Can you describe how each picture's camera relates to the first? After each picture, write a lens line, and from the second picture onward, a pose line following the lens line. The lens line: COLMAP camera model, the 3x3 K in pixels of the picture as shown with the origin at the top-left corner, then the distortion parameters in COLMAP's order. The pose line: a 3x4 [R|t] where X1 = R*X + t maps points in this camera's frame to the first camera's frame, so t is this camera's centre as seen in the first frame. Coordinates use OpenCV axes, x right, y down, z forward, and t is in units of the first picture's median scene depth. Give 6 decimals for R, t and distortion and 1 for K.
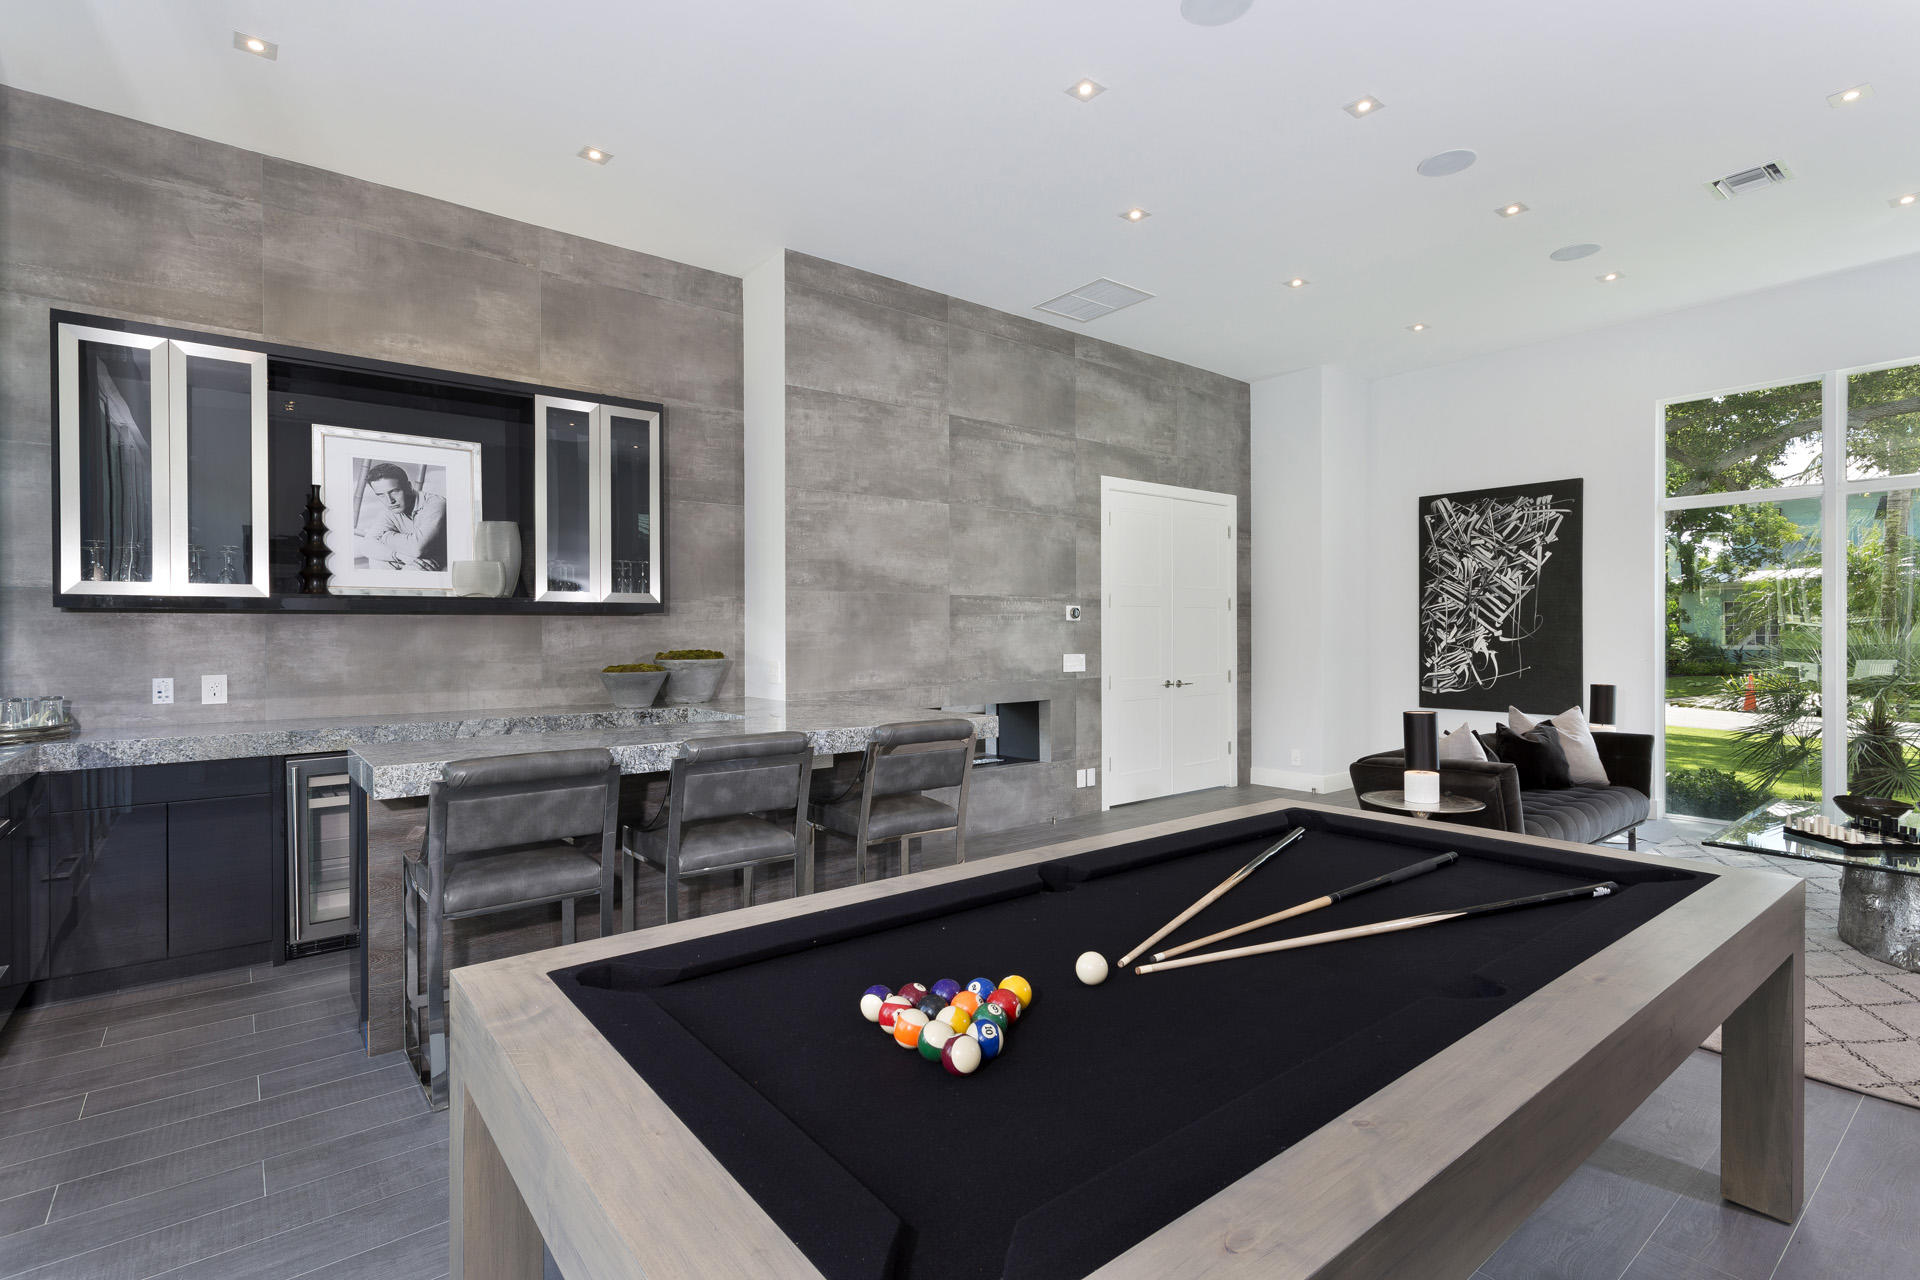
lens RADIAL K [[927.4, 0, 967.7], [0, 927.4, 633.5], [0, 0, 1]] dist [0.000708, 0.001036]
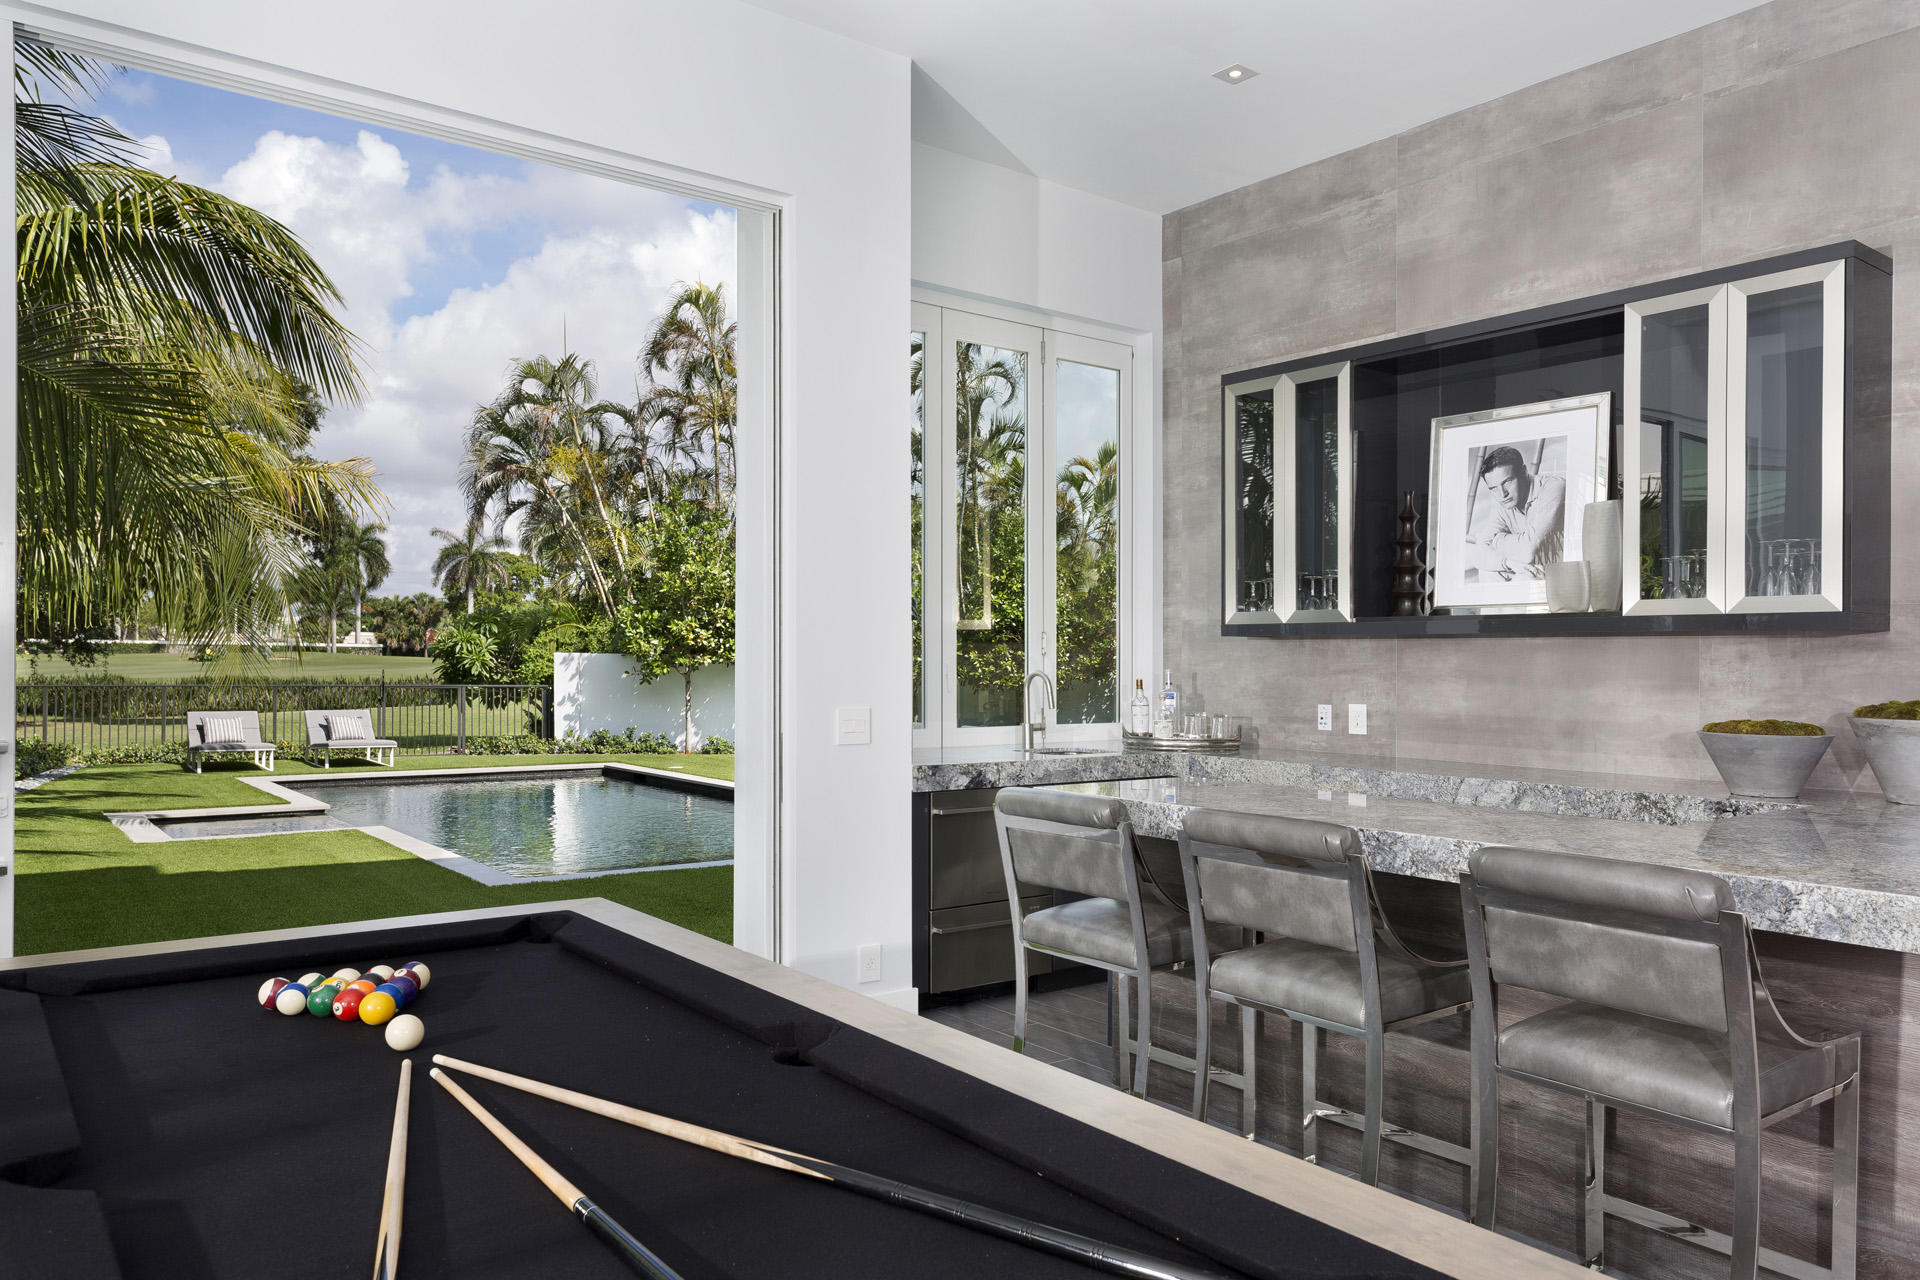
lens RADIAL K [[1302.0, 0, 912.4], [0, 1302.0, 649.1], [0, 0, 1]] dist [0.000080, 0.003739]
pose [[-0.043687, -0.001002, -0.999045, 0.413127], [-0.007175, 0.999974, -0.000689, -0.005730], [0.999019, 0.007138, -0.043693, 0.451139]]
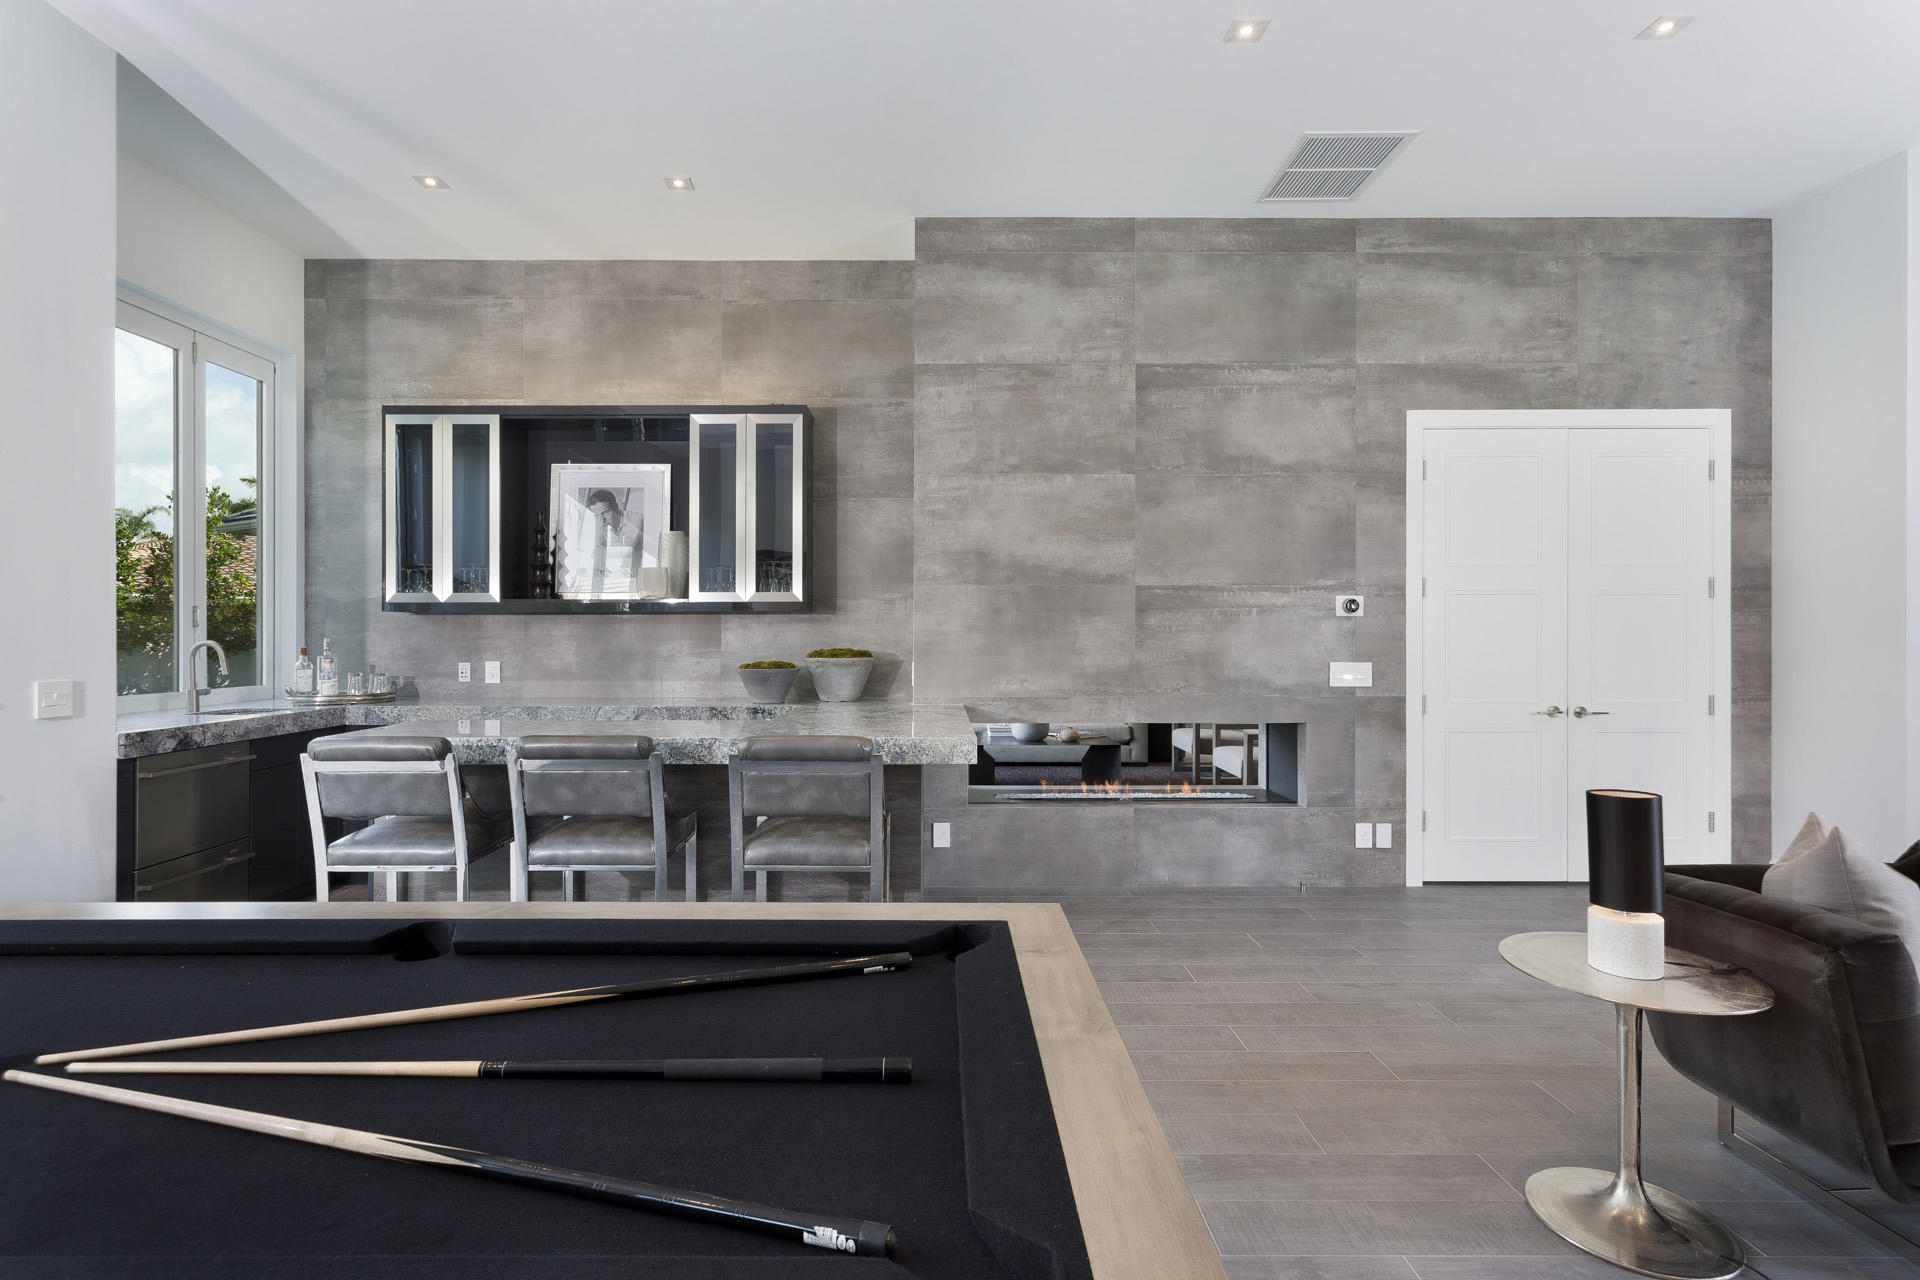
lens RADIAL K [[935.7, 0, 918.5], [0, 935.7, 628.0], [0, 0, 1]] dist [-0.000365, 0.001014]
pose [[0.771346, 0.002693, -0.636410, 0.384379], [-0.003970, 0.999992, -0.000581, -0.003444], [0.636403, 0.002975, 0.771351, 0.265957]]
